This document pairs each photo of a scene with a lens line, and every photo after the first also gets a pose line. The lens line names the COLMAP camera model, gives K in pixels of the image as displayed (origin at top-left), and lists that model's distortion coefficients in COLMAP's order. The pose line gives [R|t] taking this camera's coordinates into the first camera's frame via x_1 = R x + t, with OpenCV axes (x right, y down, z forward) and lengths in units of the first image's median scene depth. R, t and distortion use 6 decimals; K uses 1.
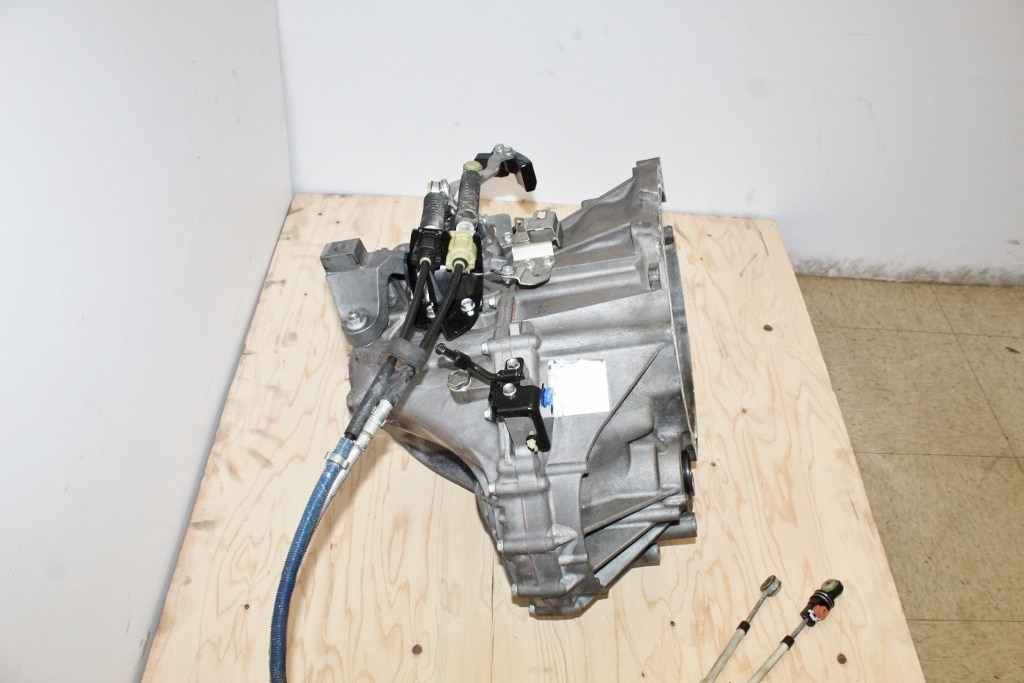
lens RADIAL K [[855.4, 0, 514.2], [0, 855.4, 342.4], [0, 0, 1]] dist [-0.097657, 0.037934]
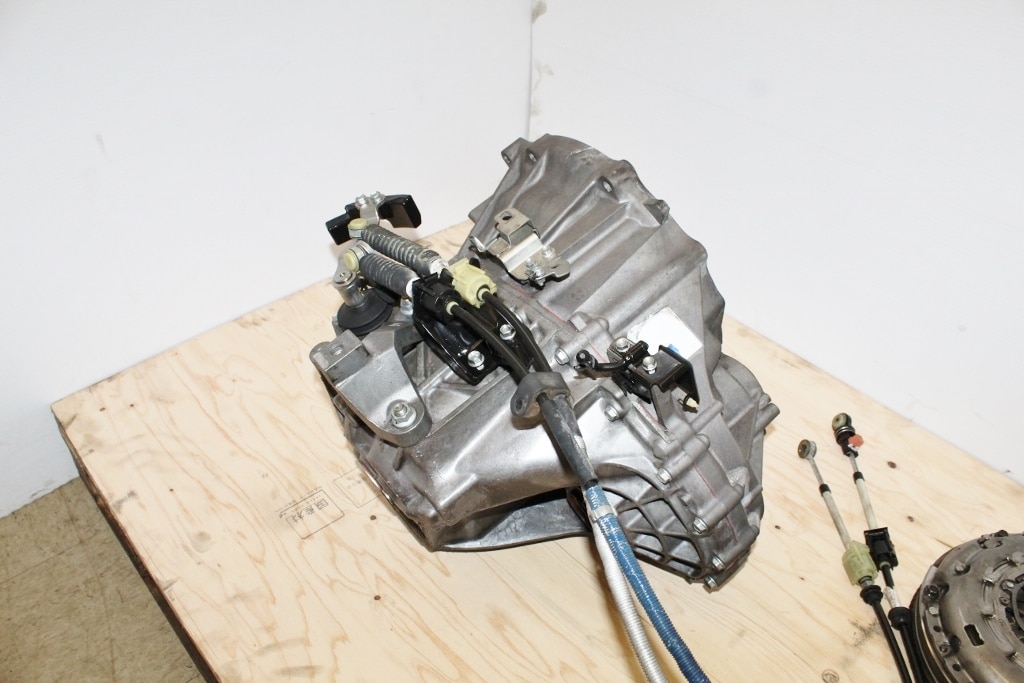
lens RADIAL K [[855.4, 0, 506.7], [0, 855.4, 344.4], [0, 0, 1]] dist [-0.097657, 0.037934]
pose [[0.745429, -0.462238, 0.480283, -0.447375], [0.508303, 0.860292, 0.039051, -0.062215], [-0.431235, 0.215019, 0.876244, 0.206049]]
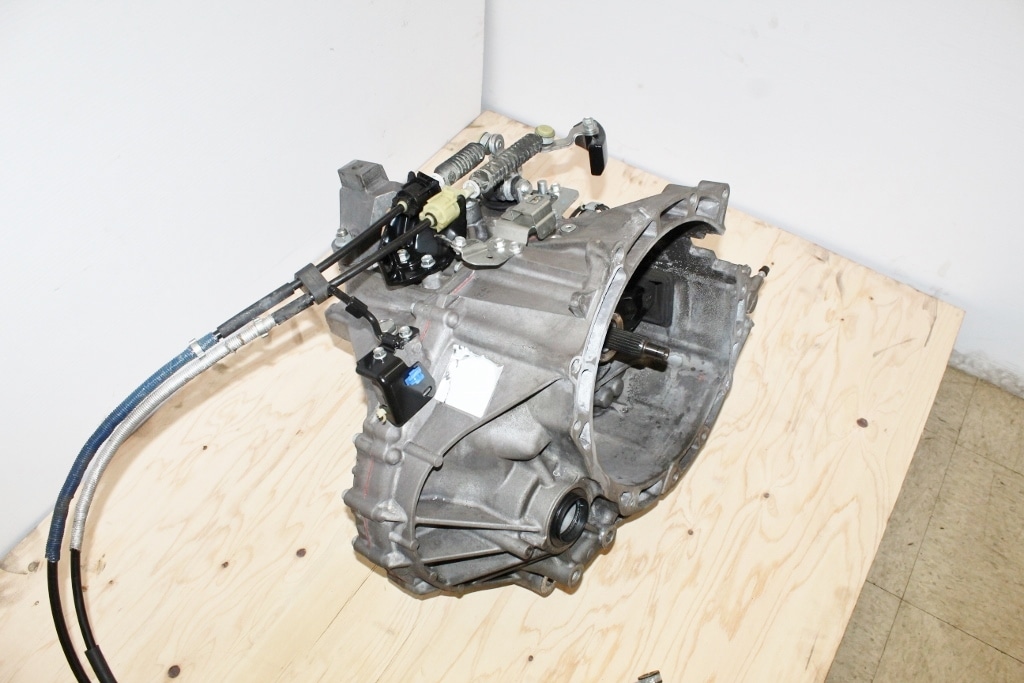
lens RADIAL K [[855.4, 0, 520.0], [0, 855.4, 343.0], [0, 0, 1]] dist [-0.097657, 0.037934]
pose [[0.848866, 0.383740, -0.363551, 0.390426], [-0.354815, 0.923428, 0.146240, -0.126346], [0.391832, 0.004855, 0.920024, 0.129985]]
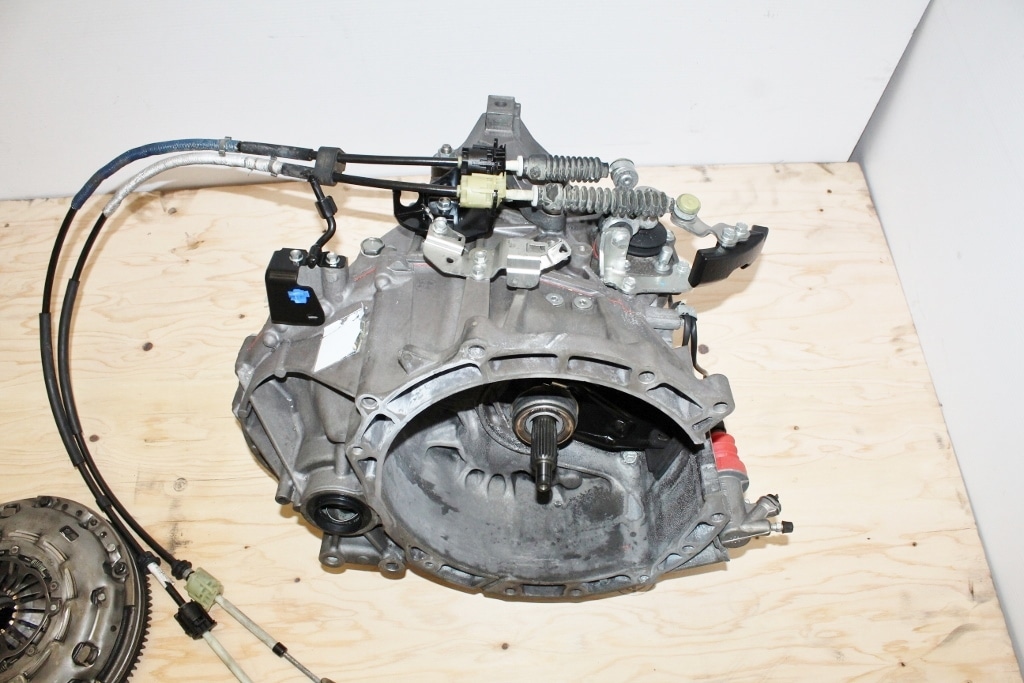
lens RADIAL K [[855.4, 0, 521.0], [0, 855.4, 341.0], [0, 0, 1]] dist [-0.097657, 0.037934]
pose [[0.050199, 0.830904, -0.554146, 0.519131], [-0.702552, 0.423738, 0.571723, -0.531102], [0.709860, 0.360616, 0.605024, 0.501447]]
